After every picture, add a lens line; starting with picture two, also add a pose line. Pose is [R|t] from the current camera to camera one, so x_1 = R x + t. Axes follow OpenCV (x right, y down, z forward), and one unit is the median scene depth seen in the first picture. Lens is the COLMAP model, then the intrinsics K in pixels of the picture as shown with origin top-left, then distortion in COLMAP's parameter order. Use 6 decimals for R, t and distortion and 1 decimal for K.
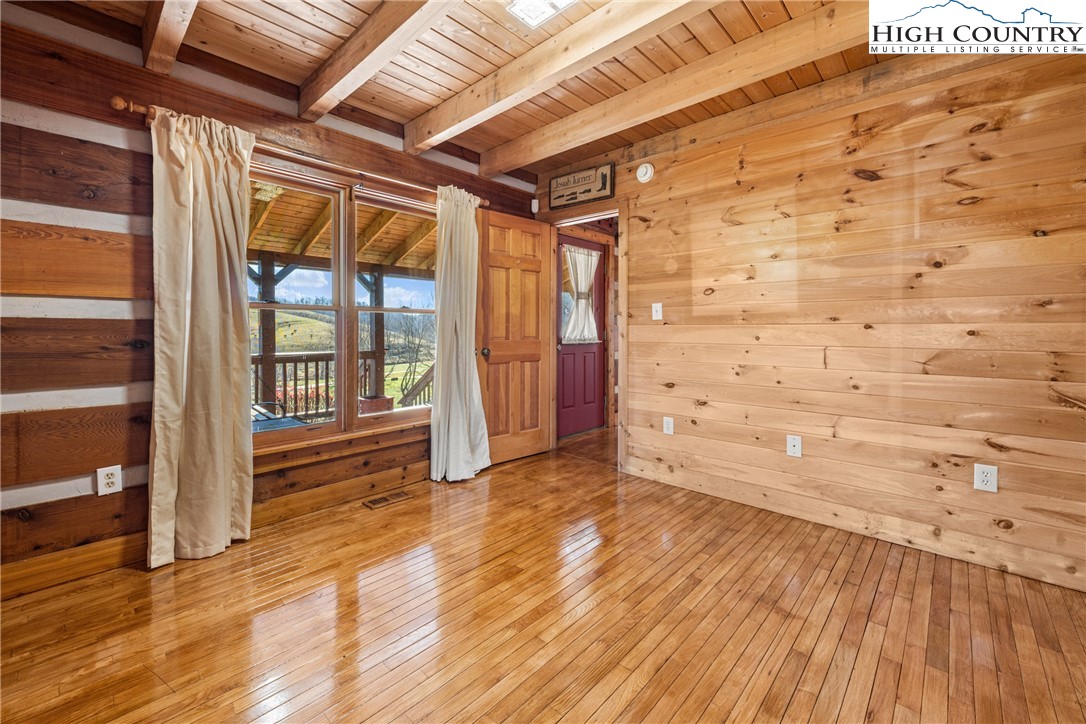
lens RADIAL K [[437.6, 0, 540.6], [0, 437.6, 336.3], [0, 0, 1]] dist [0.001788, 0.000240]
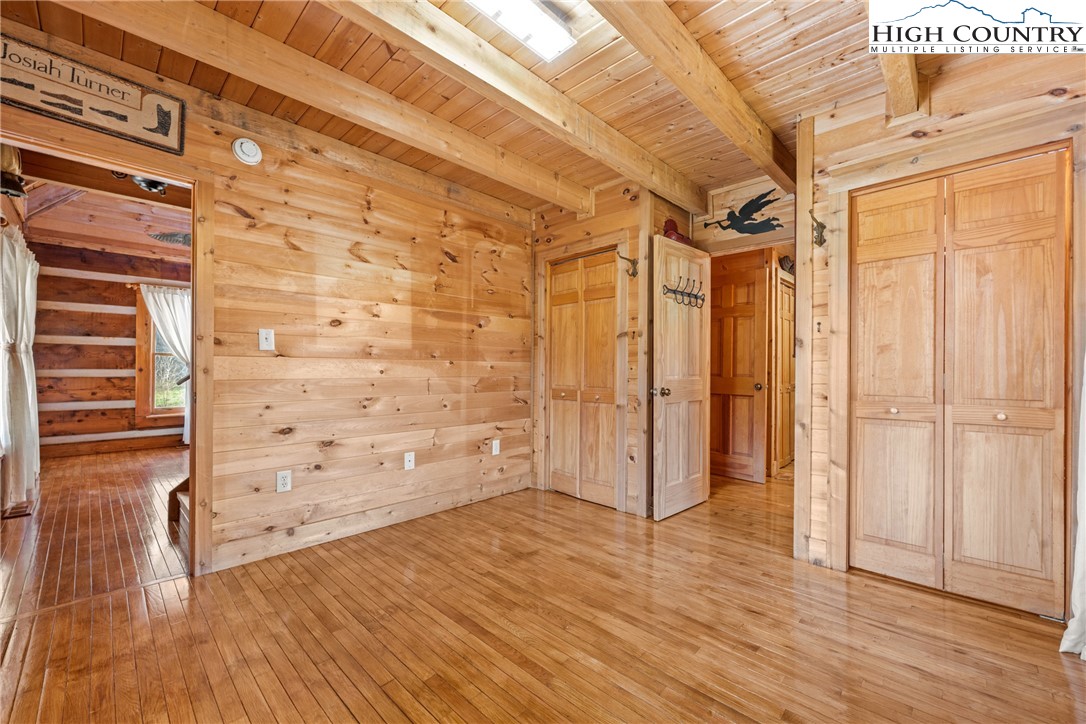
lens RADIAL K [[437.2, 0, 540.0], [0, 437.2, 370.1], [0, 0, 1]] dist [-0.000020, -0.000098]
pose [[0.026122, -0.005112, 0.999646, -0.650597], [0.009511, 0.999943, 0.004865, -0.001779], [-0.999614, 0.009381, 0.026169, 0.646796]]
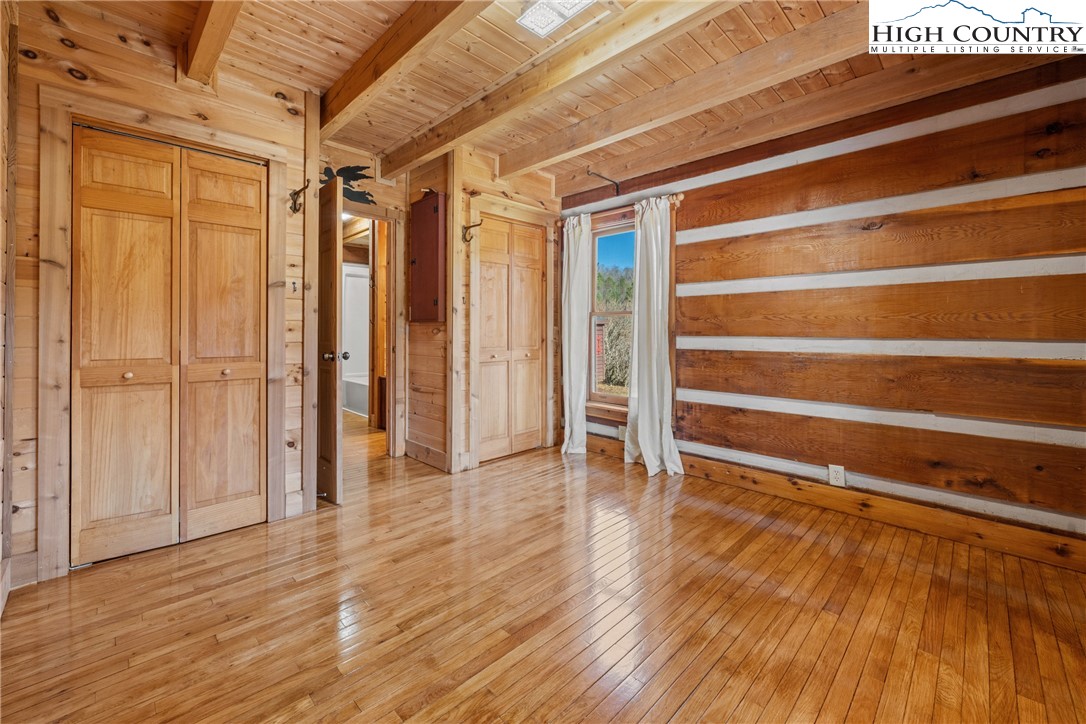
lens RADIAL K [[445.7, 0, 545.3], [0, 445.7, 330.8], [0, 0, 1]] dist [0.000648, 0.000082]
pose [[-0.999314, -0.007365, 0.036297, 0.046193], [-0.006988, 0.999920, 0.010528, -0.009612], [-0.036371, 0.010267, -0.999286, 1.436922]]
